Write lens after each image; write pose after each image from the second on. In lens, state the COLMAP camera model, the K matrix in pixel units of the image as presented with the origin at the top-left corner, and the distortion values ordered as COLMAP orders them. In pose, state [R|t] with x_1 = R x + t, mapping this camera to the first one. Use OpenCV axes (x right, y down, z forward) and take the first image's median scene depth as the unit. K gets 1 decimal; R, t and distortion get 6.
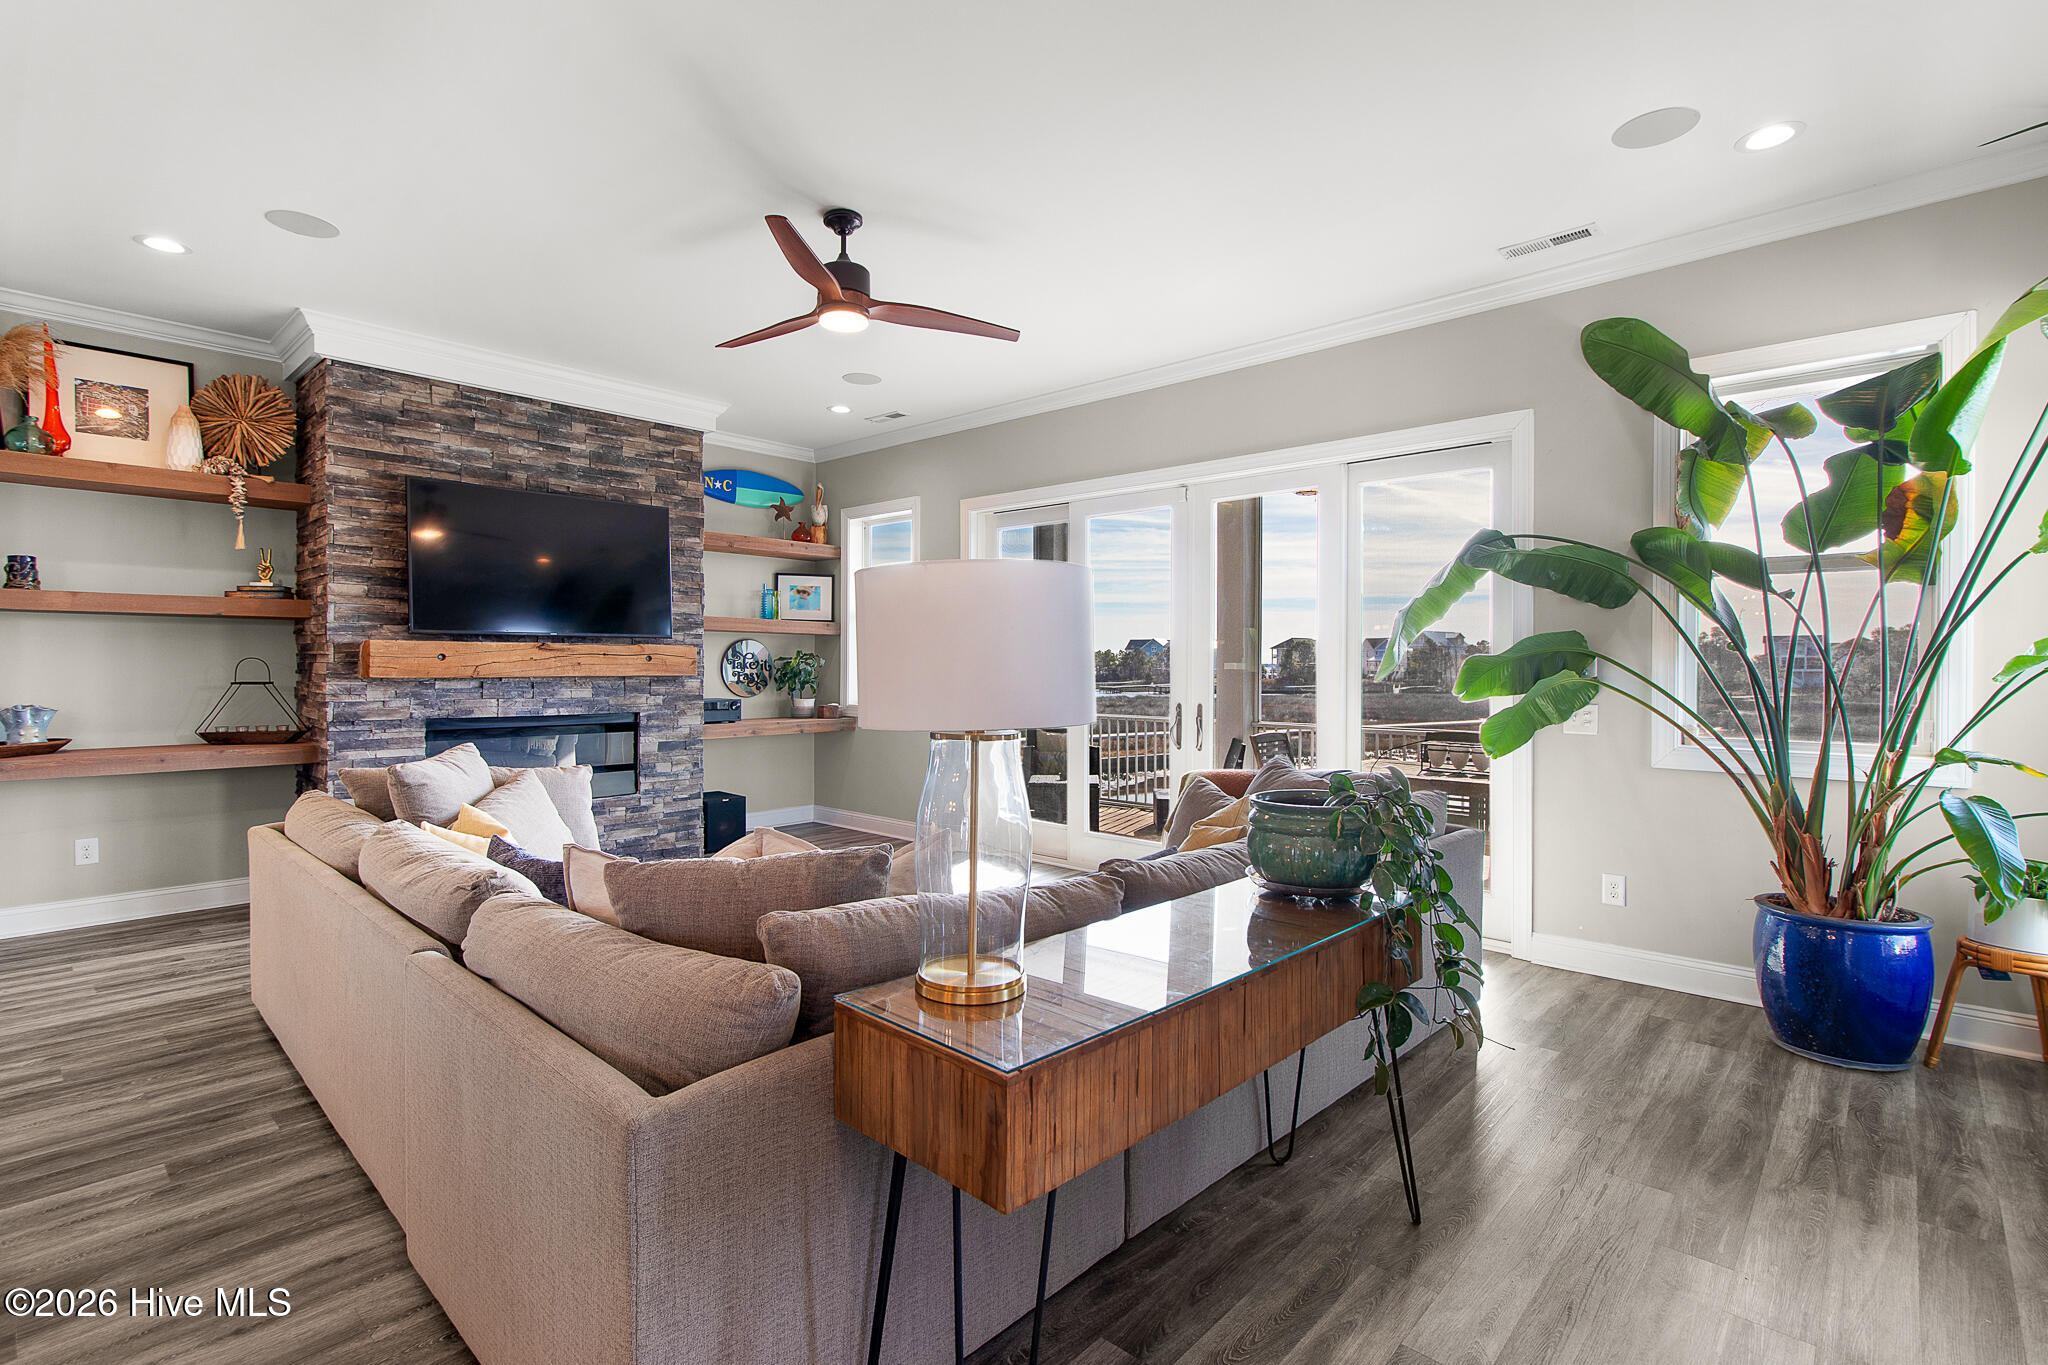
lens RADIAL K [[950.6, 0, 1027.0], [0, 950.6, 672.4], [0, 0, 1]] dist [0.004051, 0.000781]
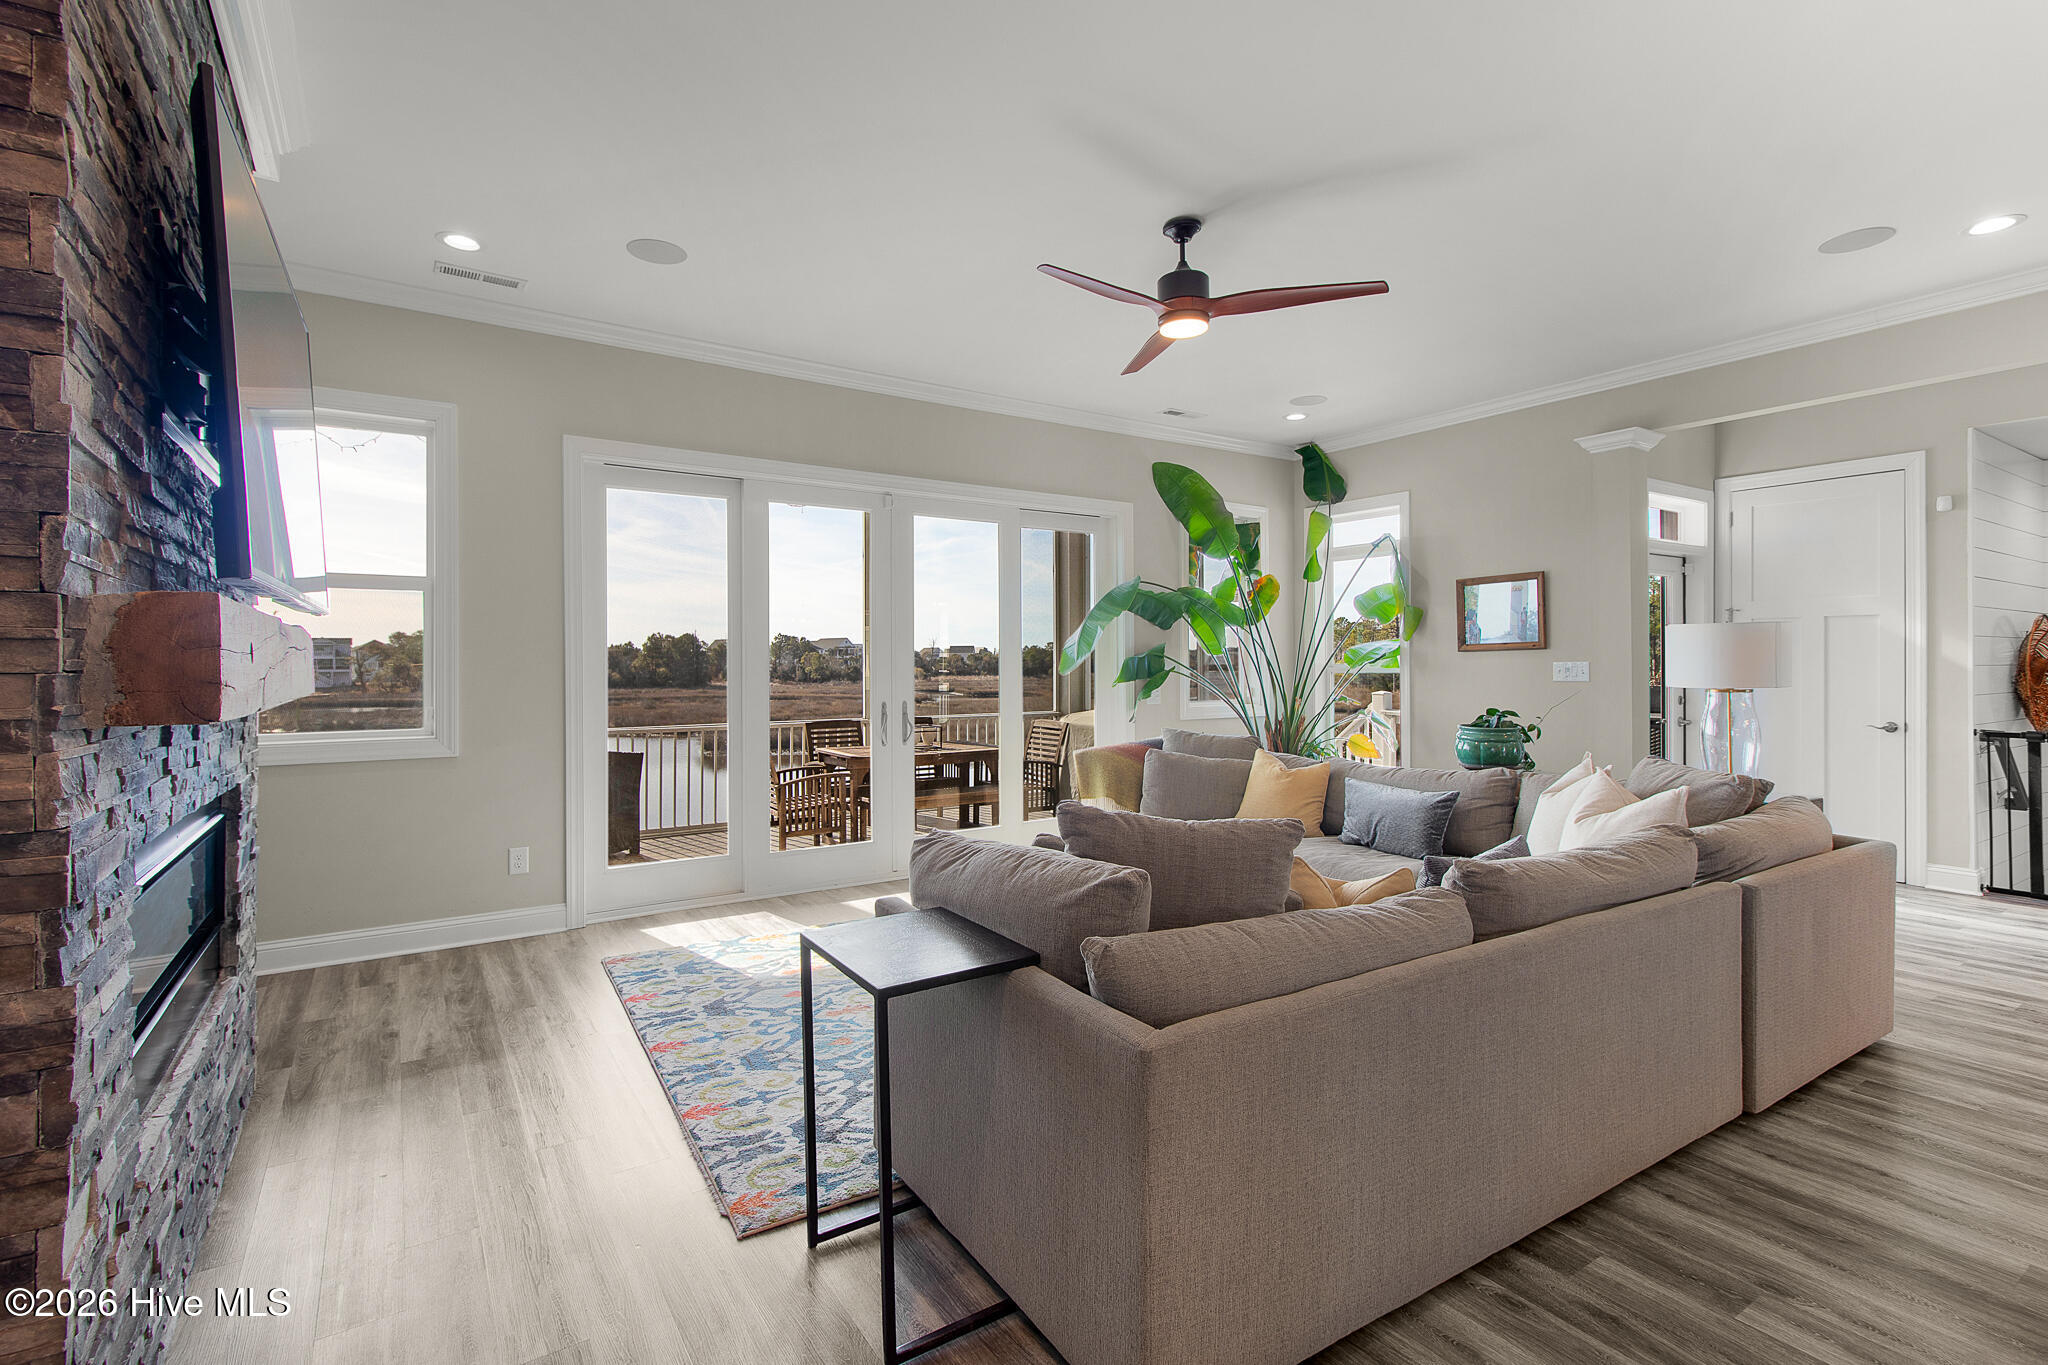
lens RADIAL K [[947.6, 0, 966.5], [0, 947.6, 662.4], [0, 0, 1]] dist [-0.000274, -0.000481]
pose [[0.269702, -0.003190, 0.962939, -1.677228], [0.010907, 0.999940, 0.000258, -0.014960], [-0.962882, 0.010434, 0.269721, 1.290661]]
